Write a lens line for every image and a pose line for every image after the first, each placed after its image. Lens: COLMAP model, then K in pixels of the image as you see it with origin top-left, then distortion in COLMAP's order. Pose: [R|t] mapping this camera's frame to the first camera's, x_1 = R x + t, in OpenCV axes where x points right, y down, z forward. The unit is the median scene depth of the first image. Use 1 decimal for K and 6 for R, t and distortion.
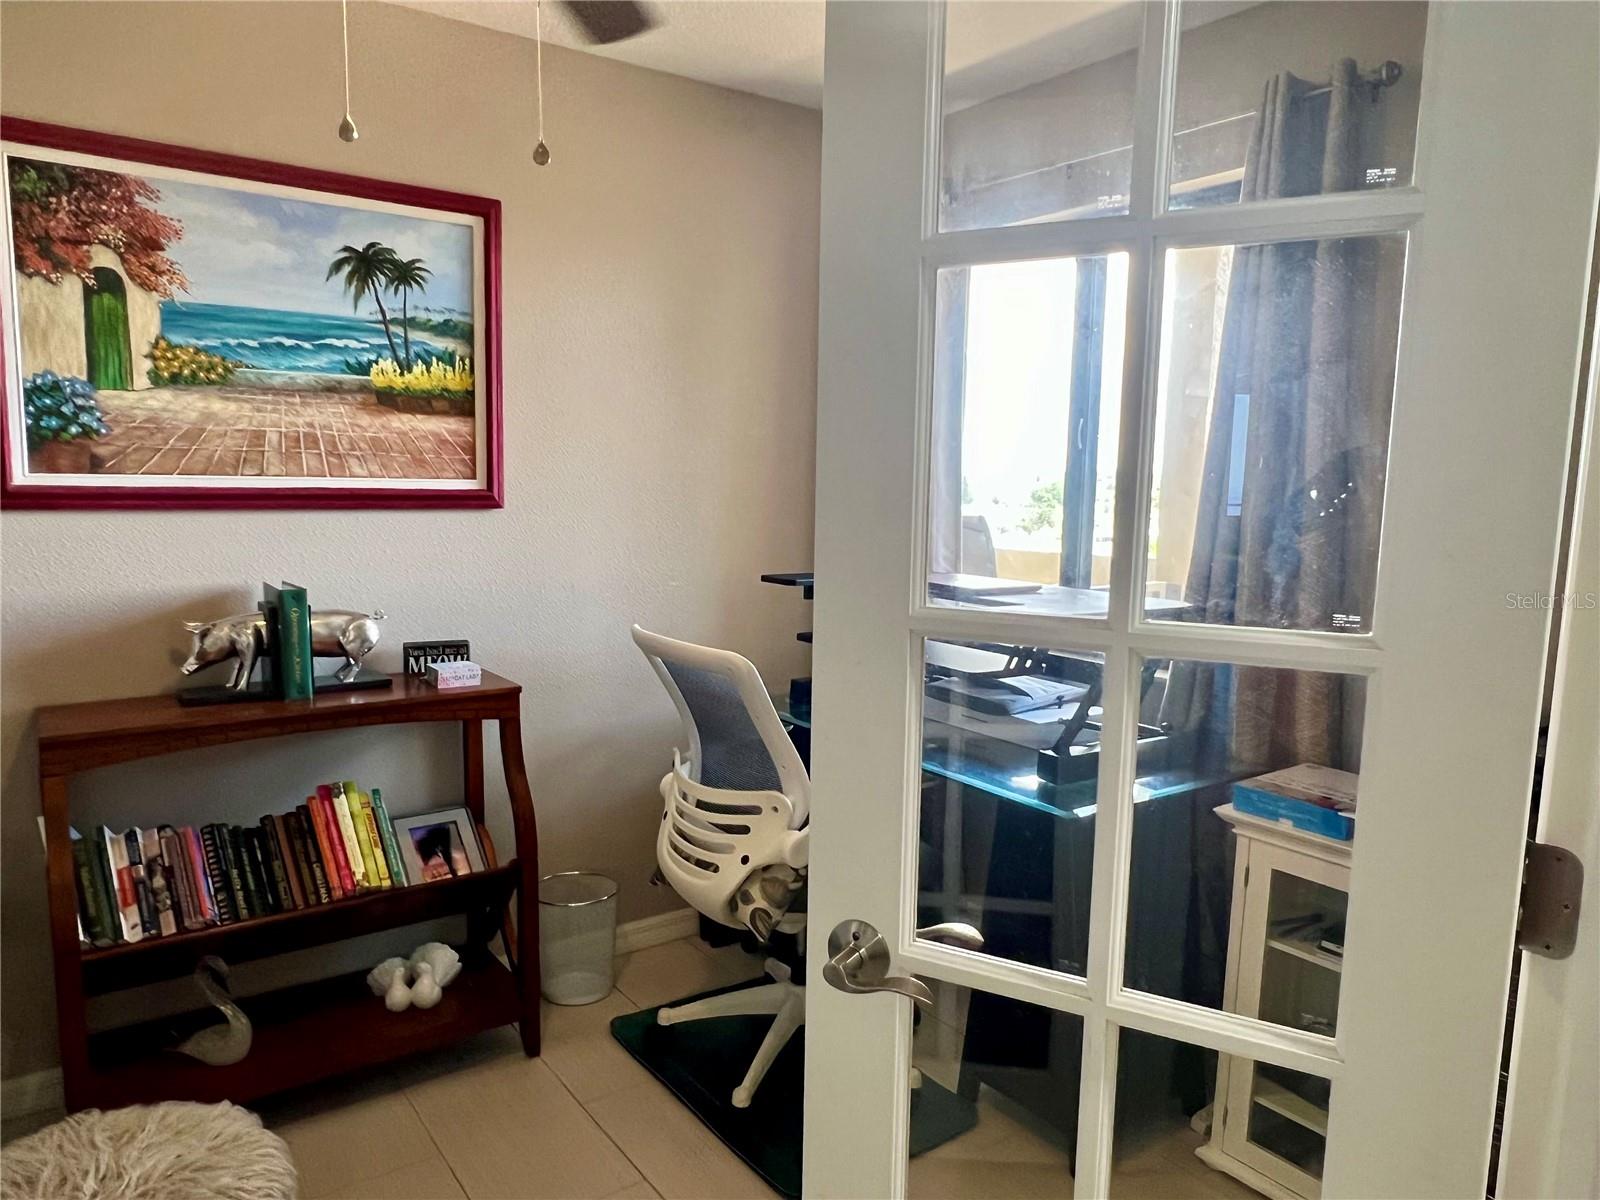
lens RADIAL K [[1089.9, 0, 799.6], [0, 1089.9, 614.3], [0, 0, 1]] dist [0.000781, -0.004097]
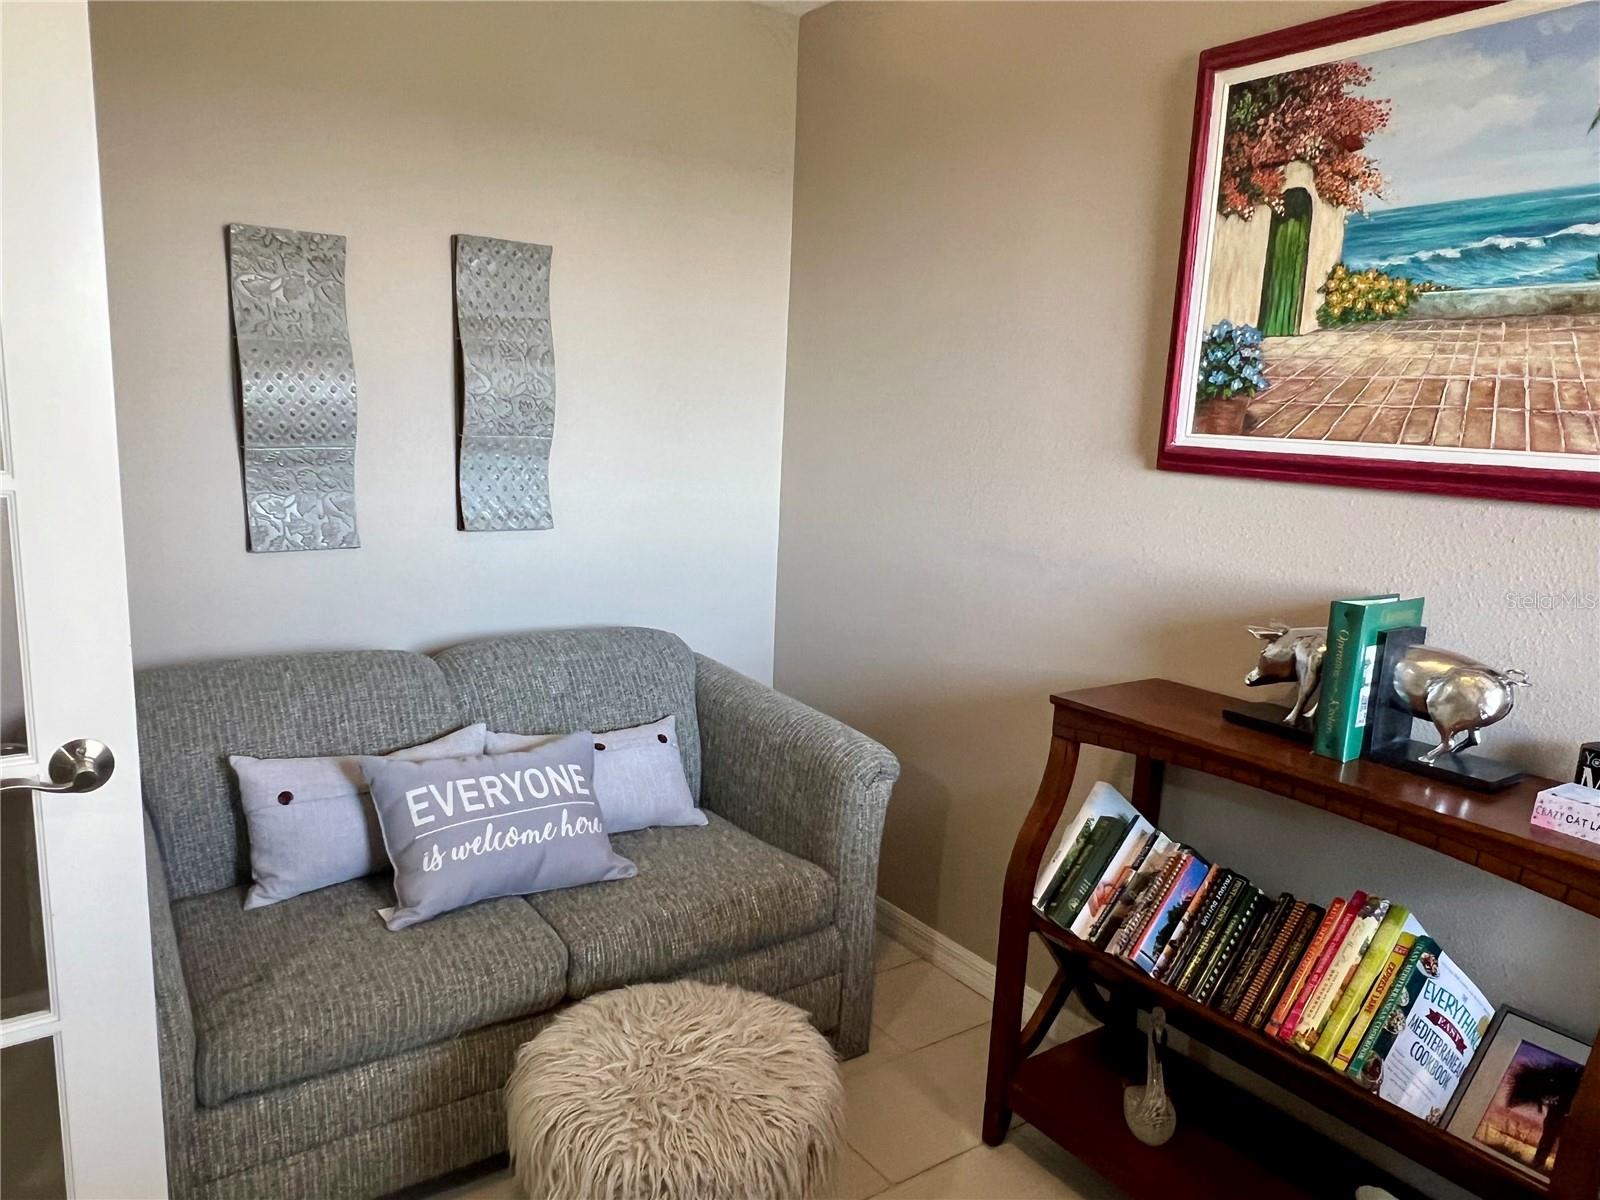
lens RADIAL K [[1089.9, 0, 799.6], [0, 1089.9, 614.3], [0, 0, 1]] dist [0.000781, -0.004097]
pose [[-0.026897, 0.167336, -0.985533, 0.240859], [-0.169862, 0.970787, 0.169468, -0.076266], [0.985101, 0.171963, 0.002313, 0.660112]]
